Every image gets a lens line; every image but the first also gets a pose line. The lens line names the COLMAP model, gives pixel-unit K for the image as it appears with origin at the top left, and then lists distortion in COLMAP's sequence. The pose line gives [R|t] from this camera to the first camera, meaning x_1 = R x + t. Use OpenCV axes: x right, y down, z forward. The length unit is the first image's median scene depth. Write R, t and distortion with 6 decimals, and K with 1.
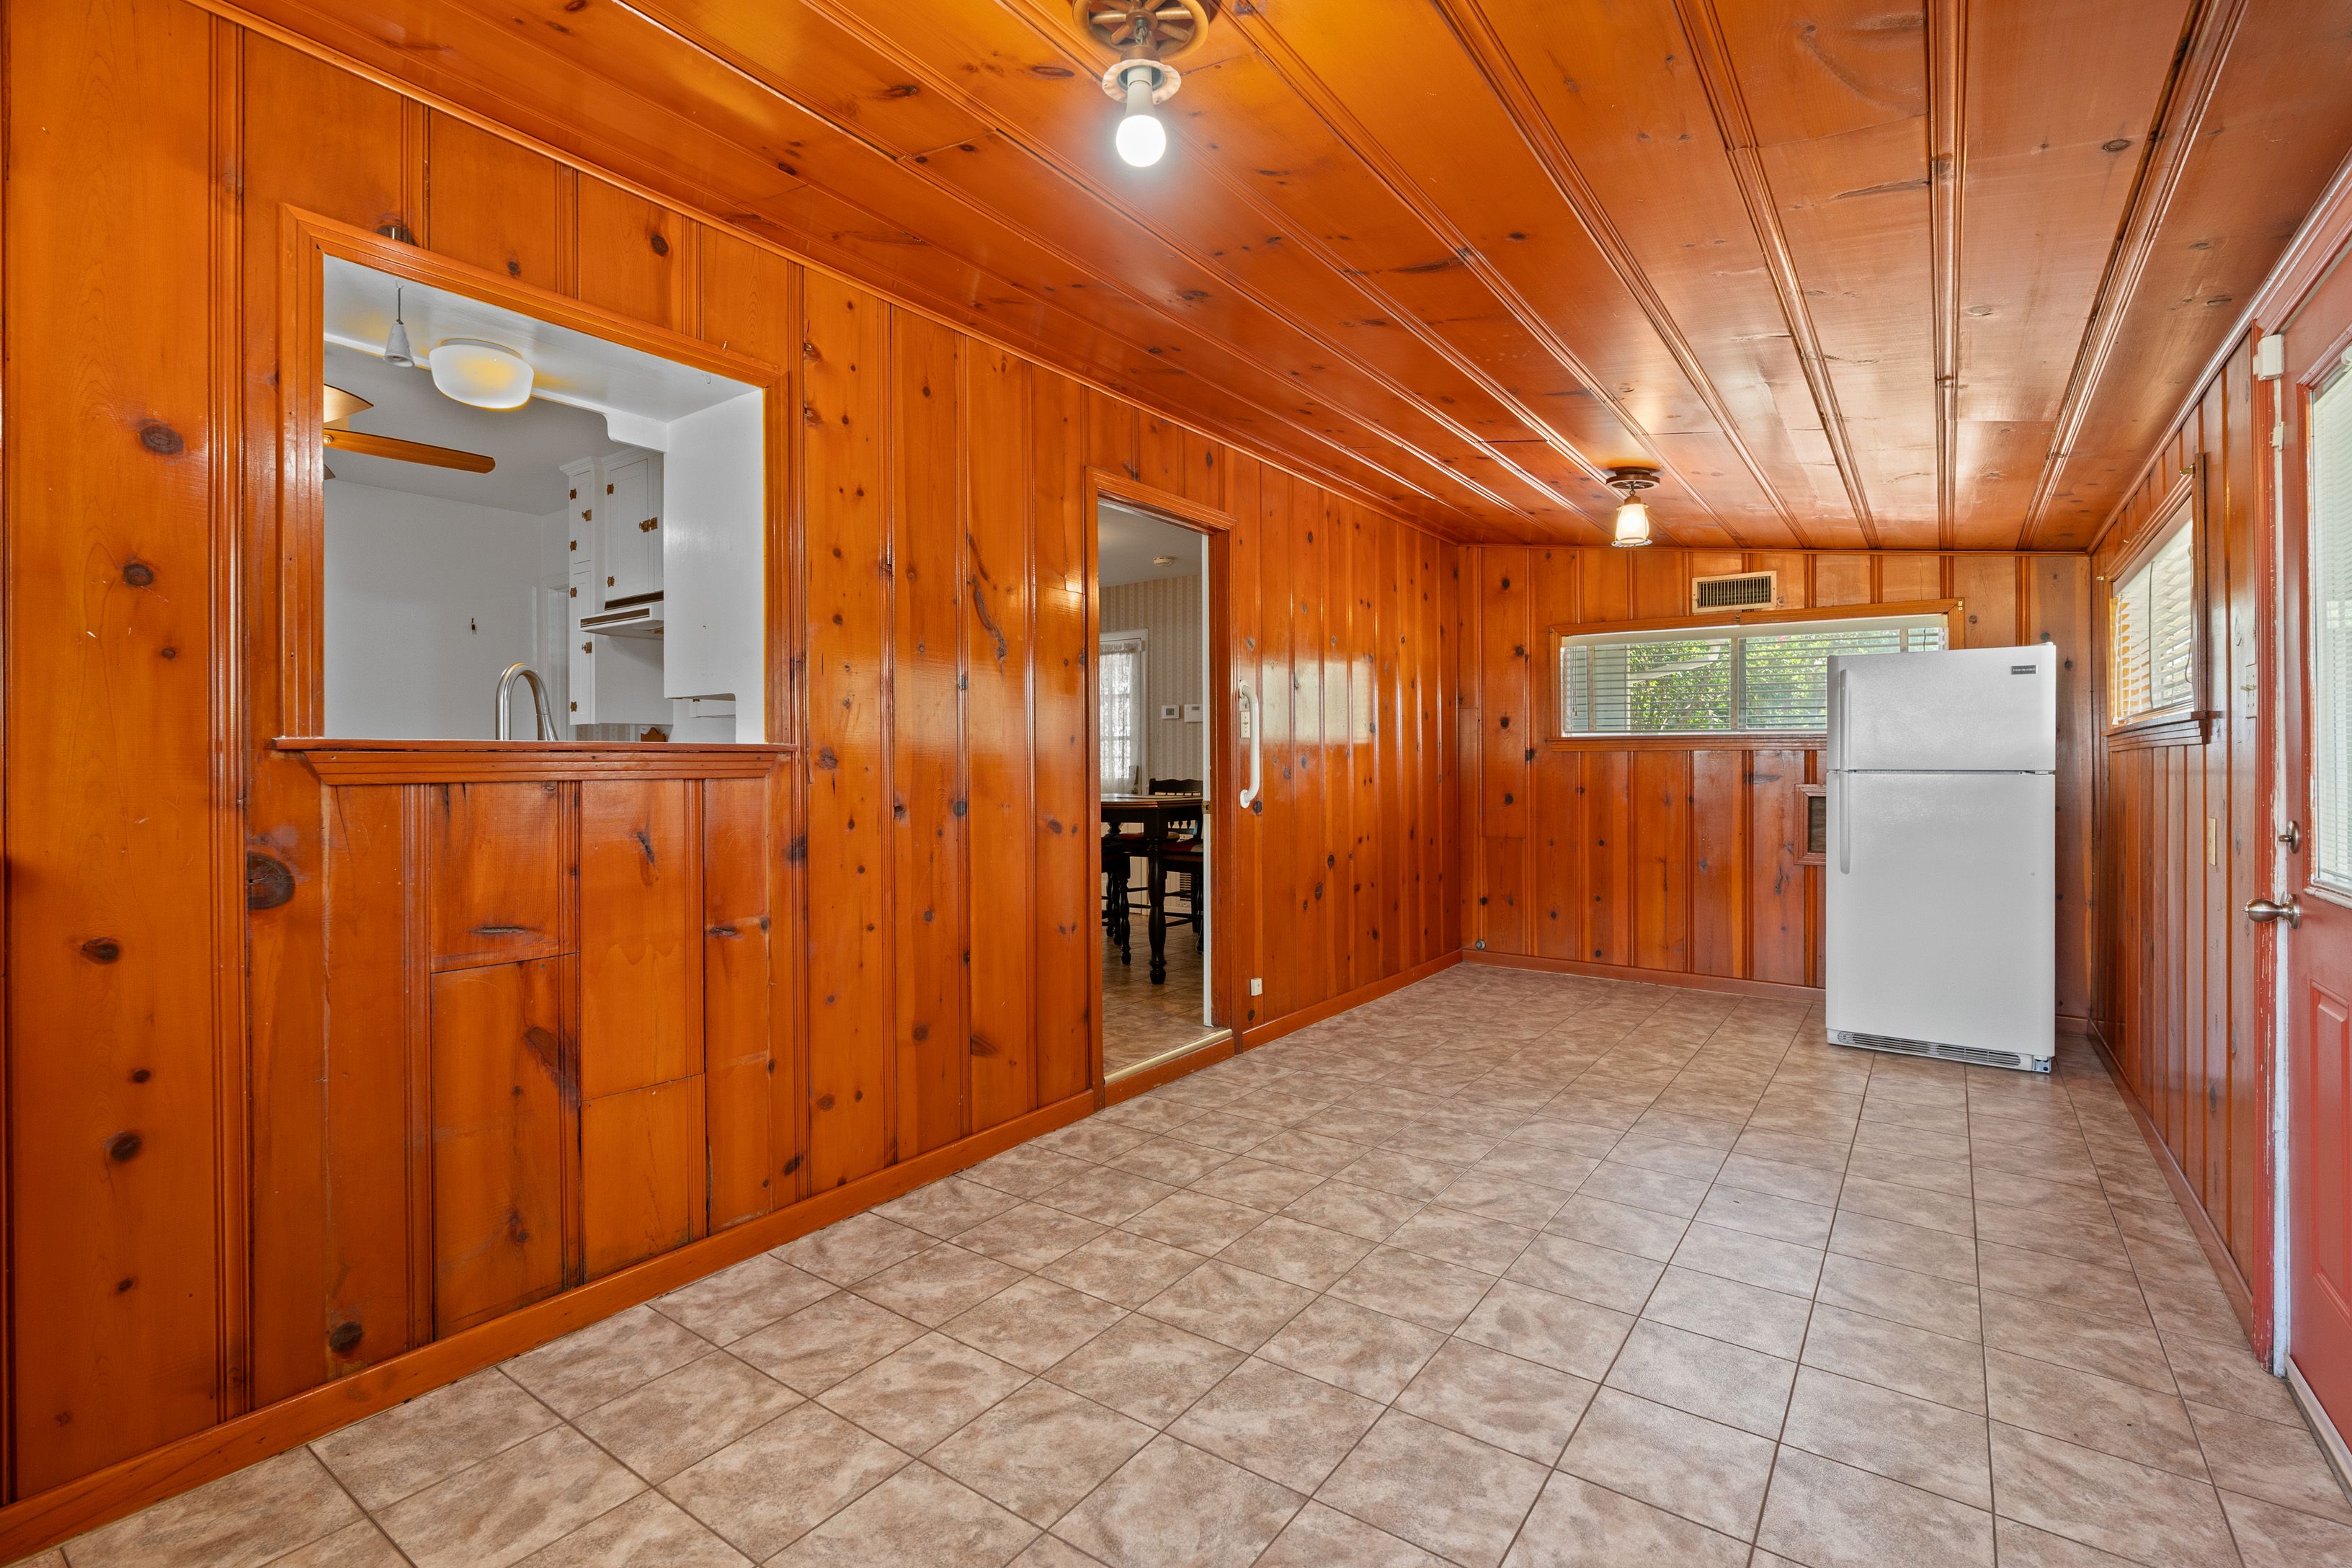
lens RADIAL K [[1071.0, 0, 1176.6], [0, 1071.0, 773.0], [0, 0, 1]] dist [-0.009122, 0.001318]
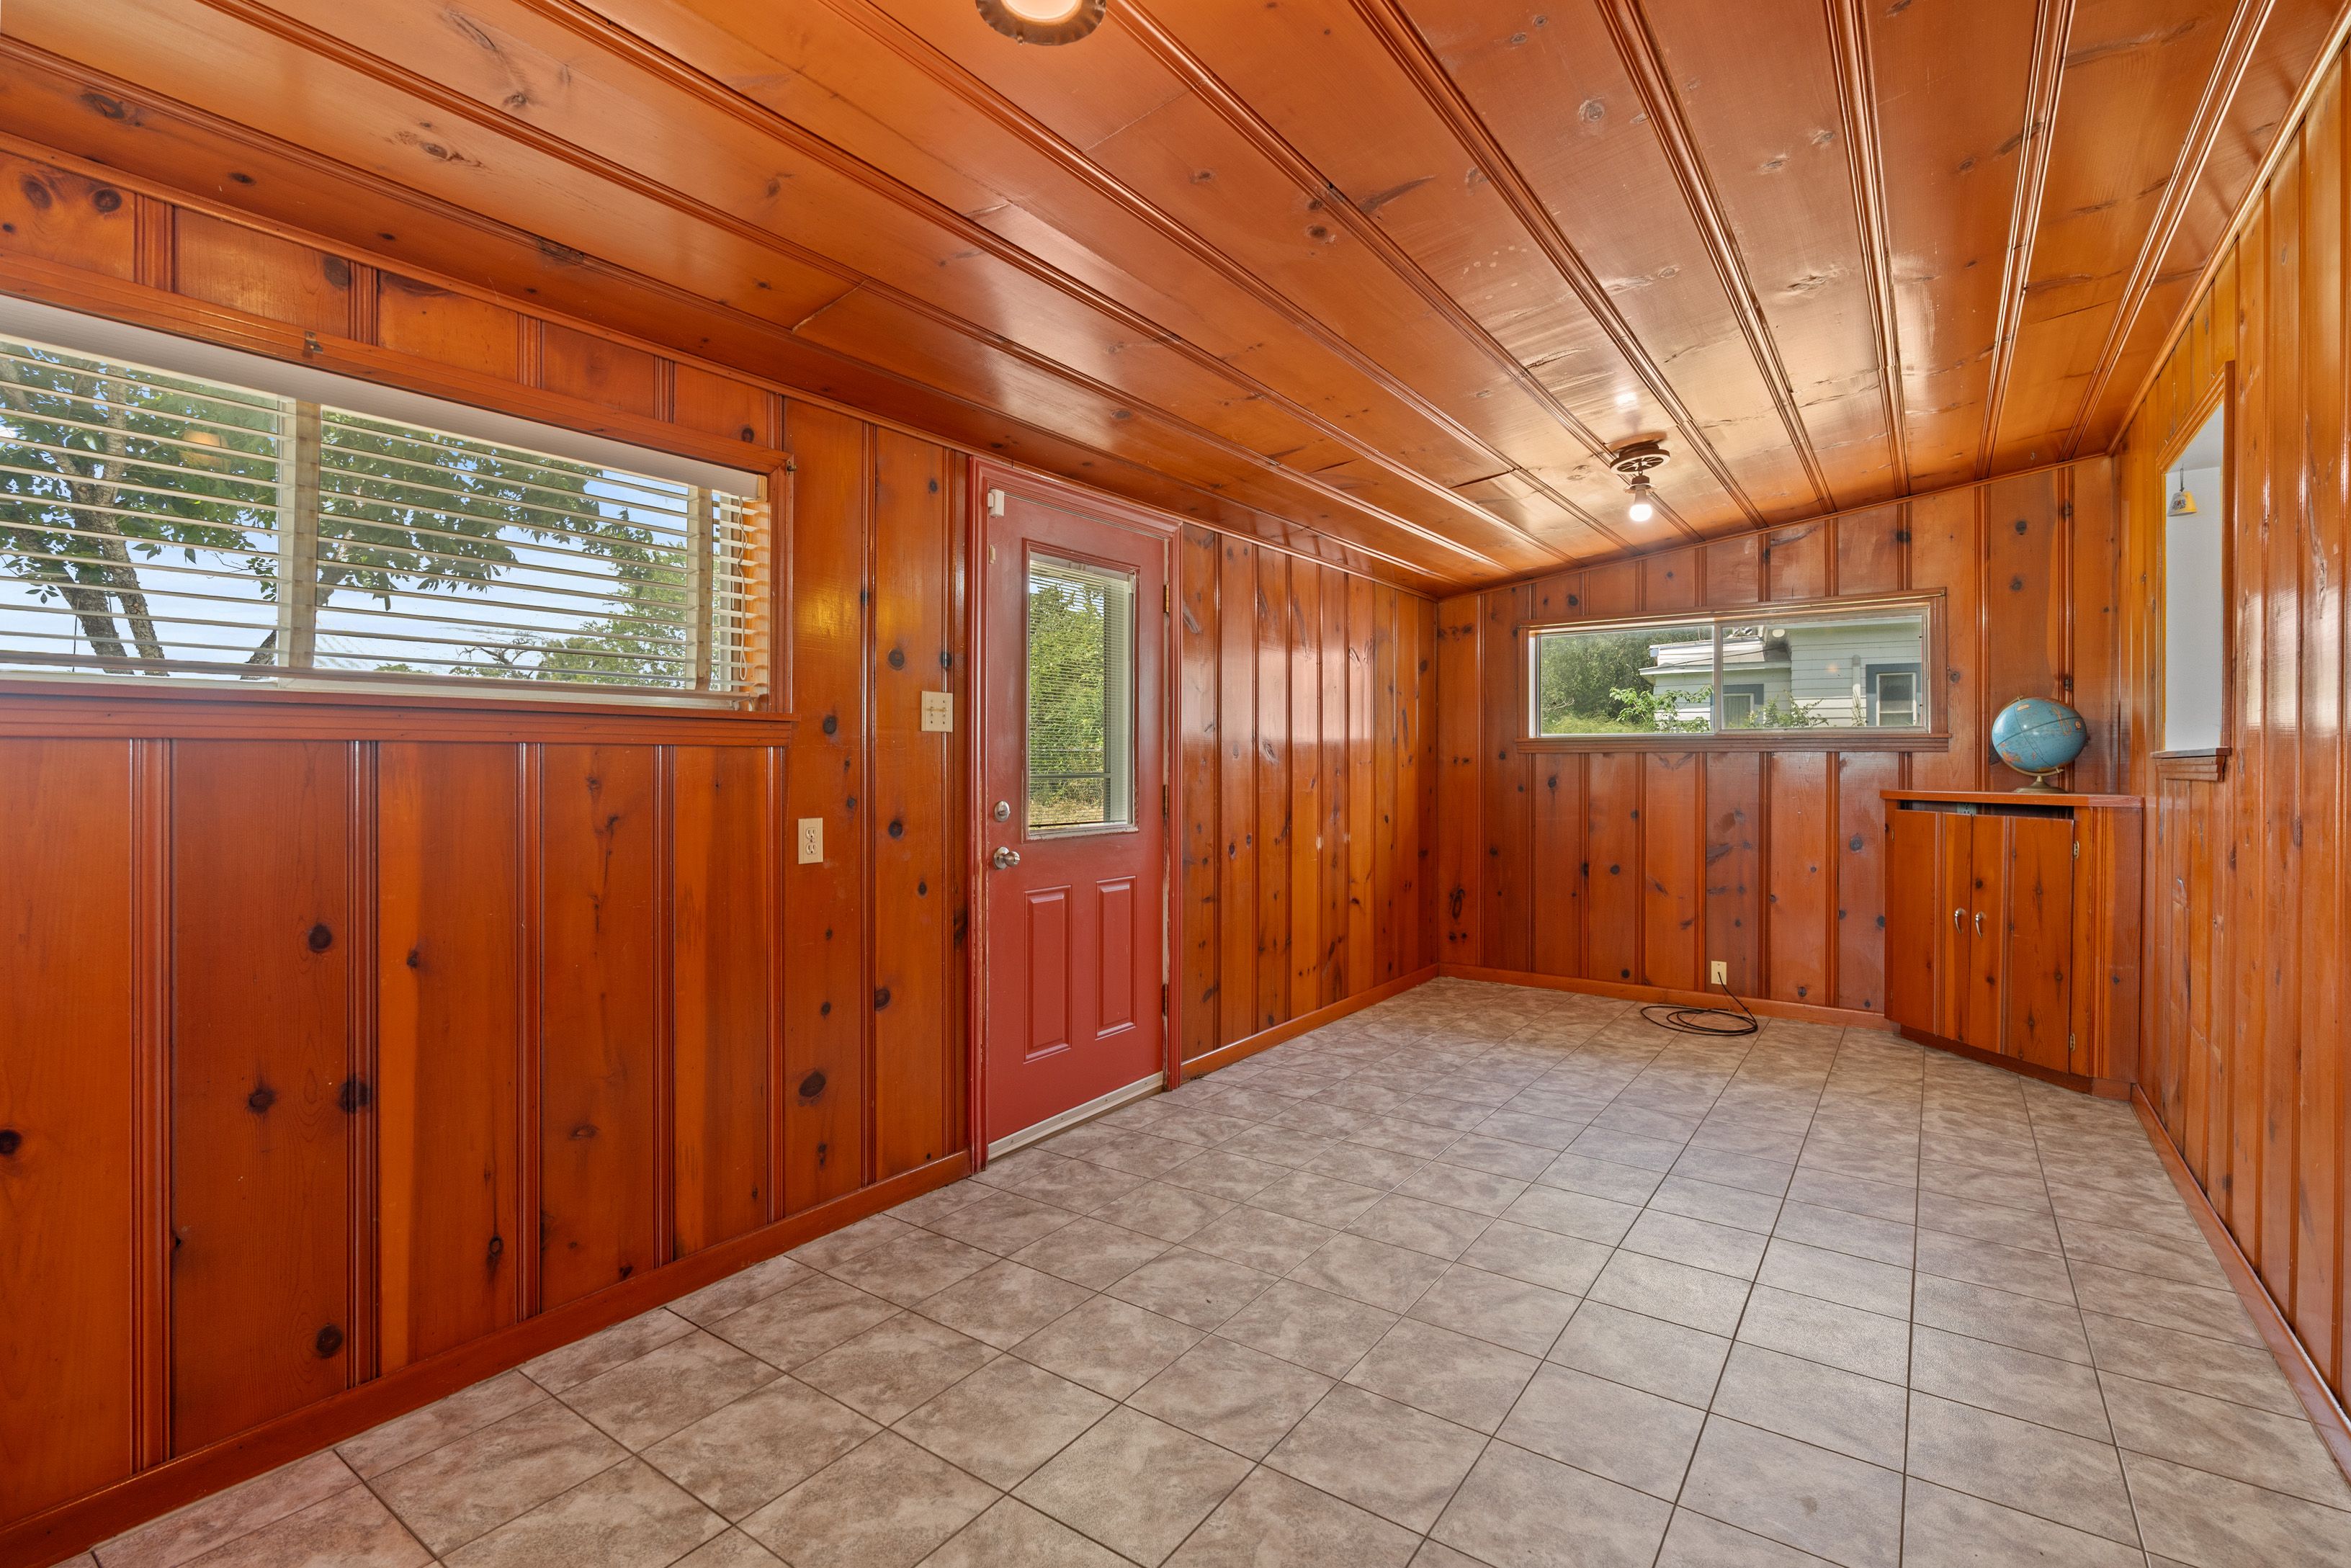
lens RADIAL K [[1070.5, 0, 1173.6], [0, 1070.5, 760.4], [0, 0, 1]] dist [-0.009122, 0.001318]
pose [[-0.999990, -0.001258, -0.004318, 0.704870], [-0.001288, 0.999975, 0.006893, -0.024356], [0.004310, 0.006899, -0.999967, 2.304191]]
